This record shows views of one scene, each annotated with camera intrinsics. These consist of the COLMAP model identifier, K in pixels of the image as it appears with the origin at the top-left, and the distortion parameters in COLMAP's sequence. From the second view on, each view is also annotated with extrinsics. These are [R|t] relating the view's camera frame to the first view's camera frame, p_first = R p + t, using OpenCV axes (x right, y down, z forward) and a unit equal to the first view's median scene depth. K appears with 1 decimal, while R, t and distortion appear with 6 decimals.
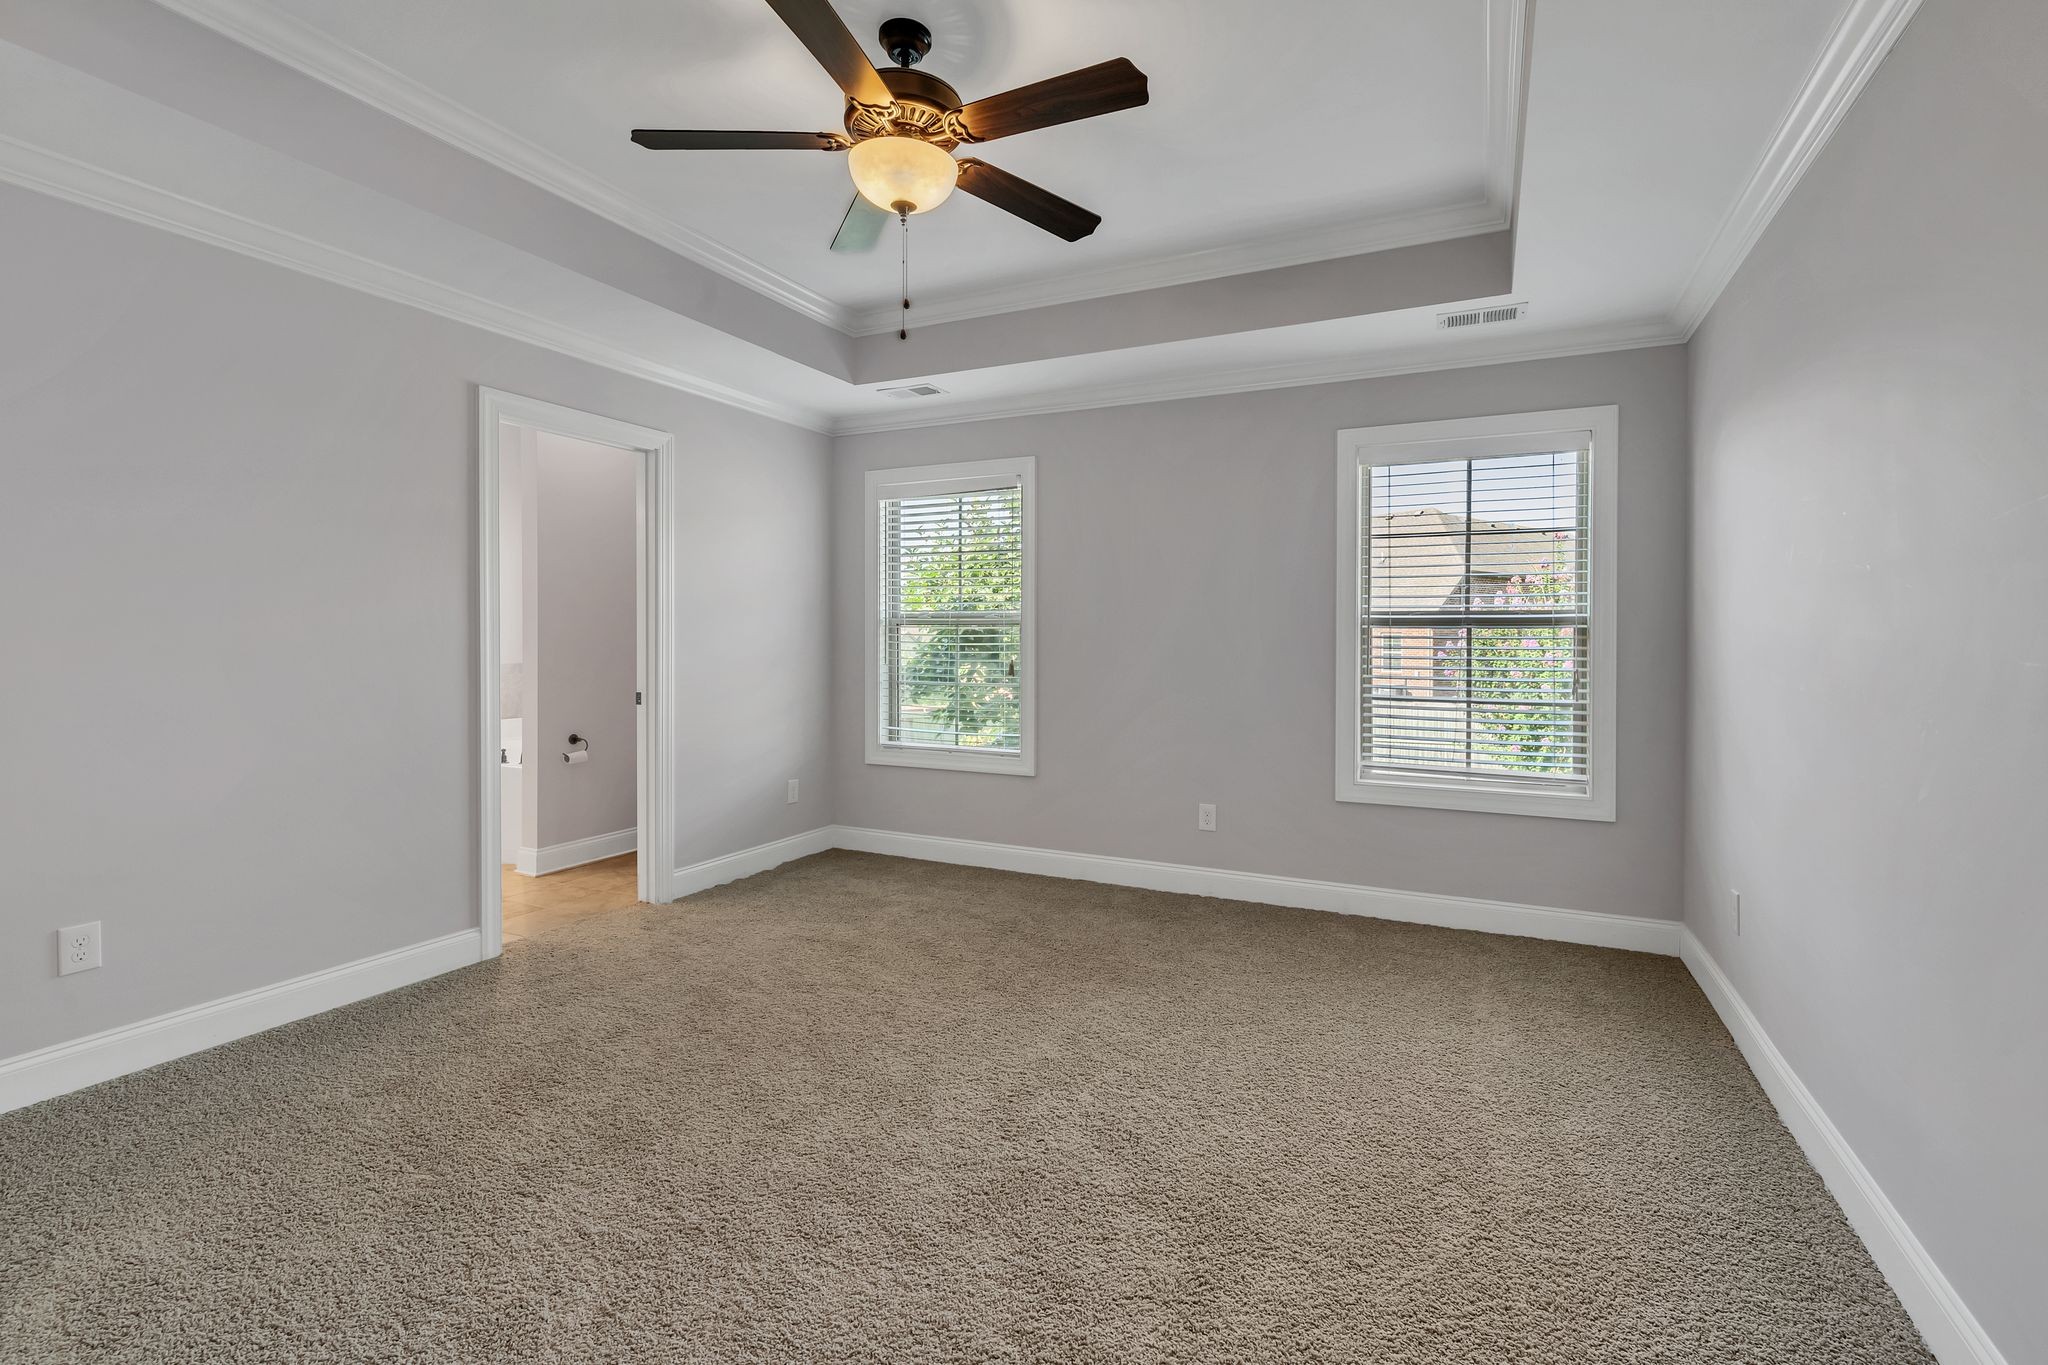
lens RADIAL K [[922.5, 0, 1029.5], [0, 922.5, 662.1], [0, 0, 1]] dist [0.000057, 0.000108]
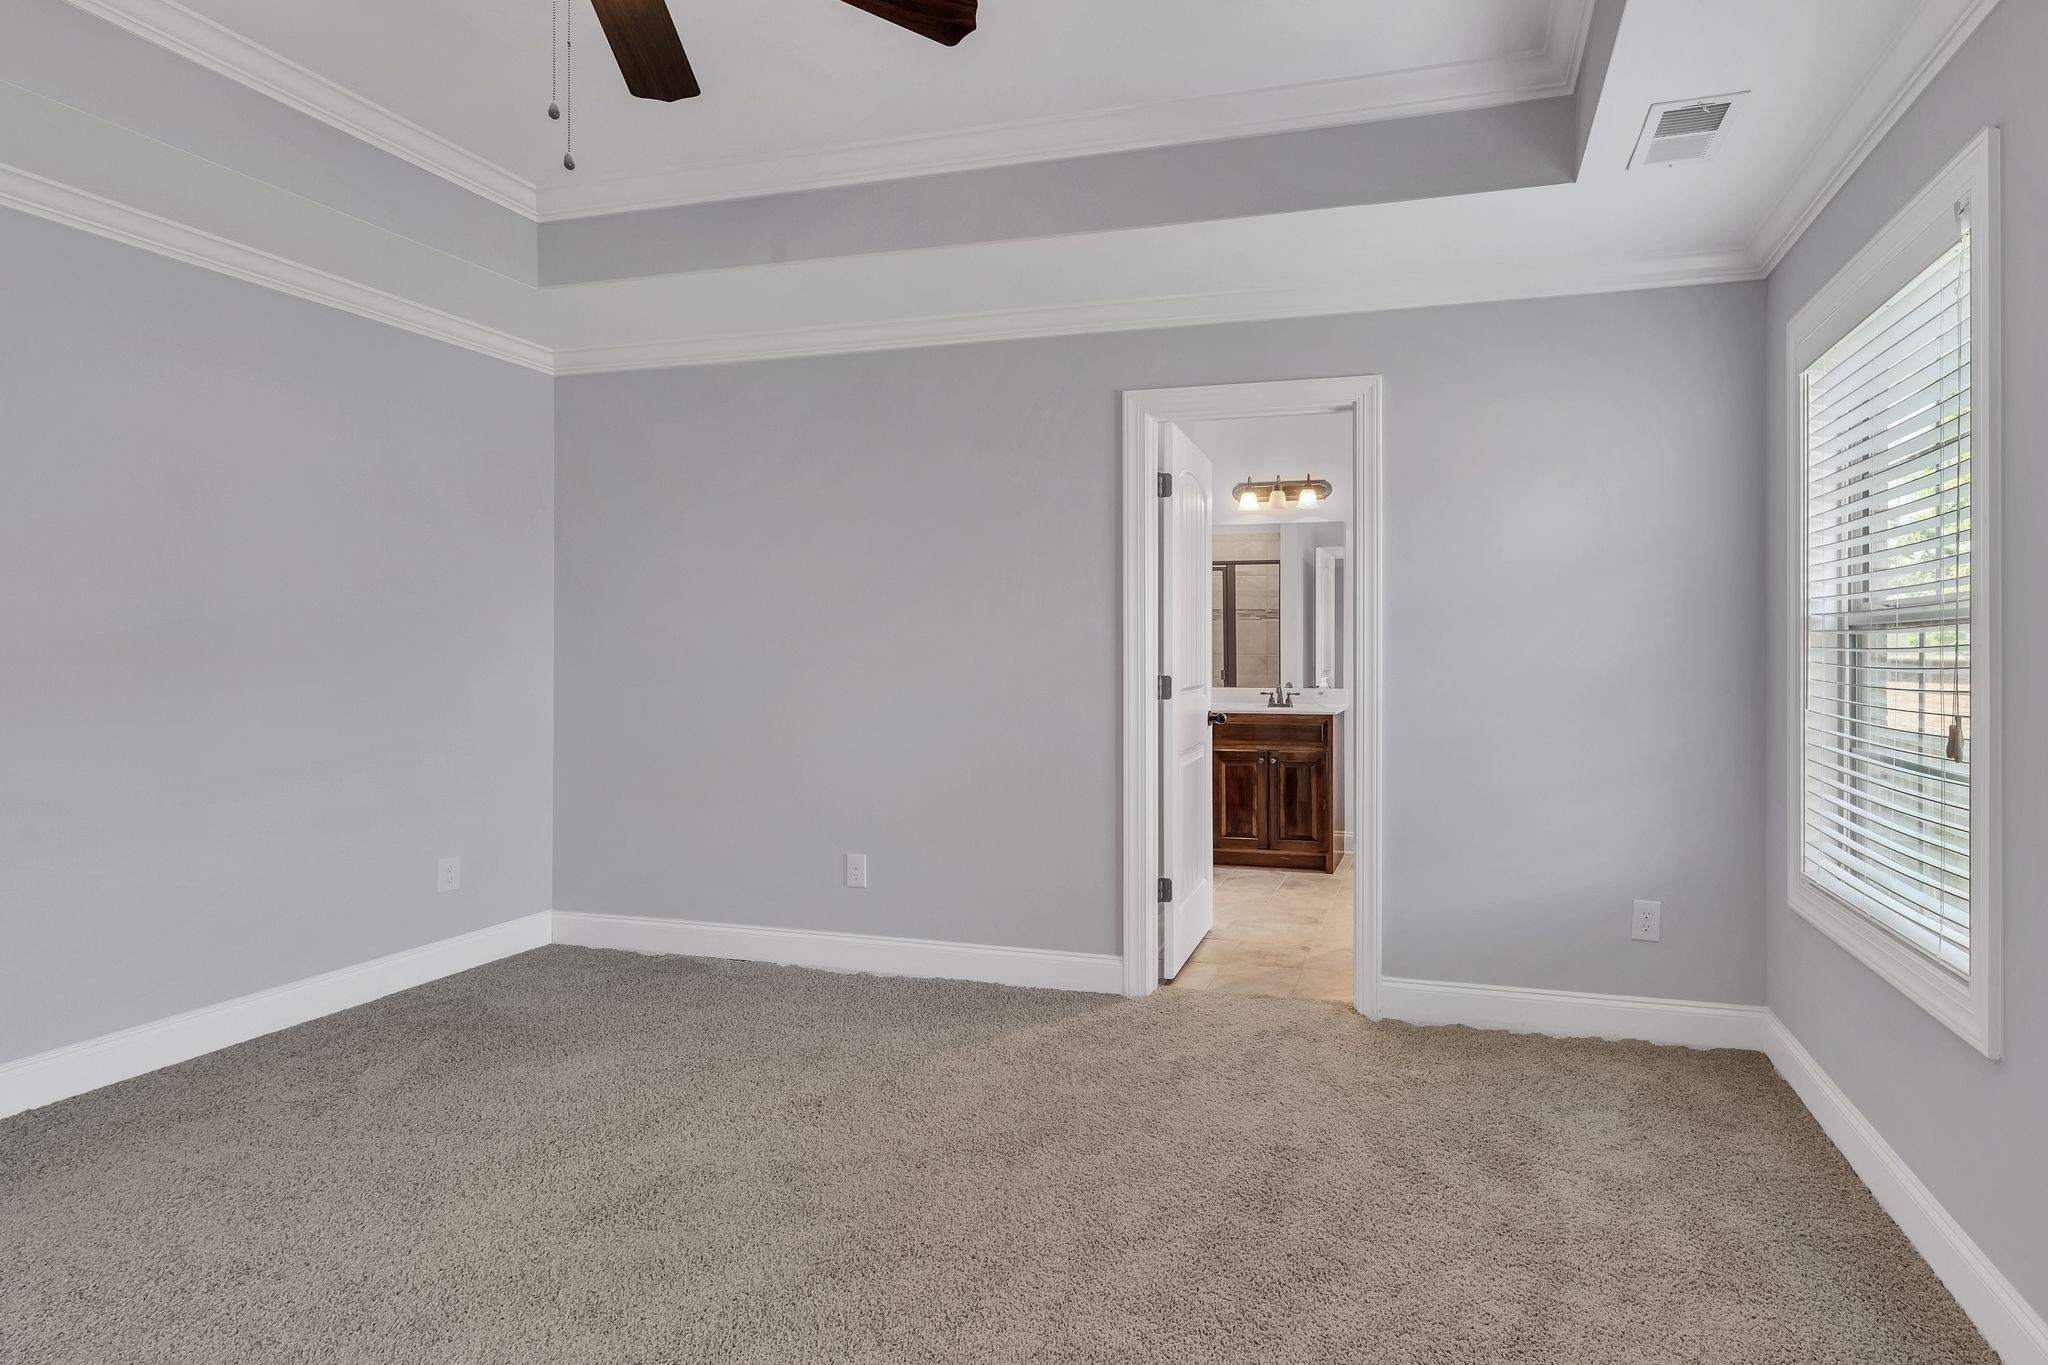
lens RADIAL K [[922.5, 0, 1029.5], [0, 922.5, 662.1], [0, 0, 1]] dist [0.000057, 0.000108]
pose [[0.221910, 0.006528, -0.975045, 0.264559], [-0.028836, 0.999584, 0.000129, -0.013357], [0.974641, 0.028088, 0.222006, 0.584611]]
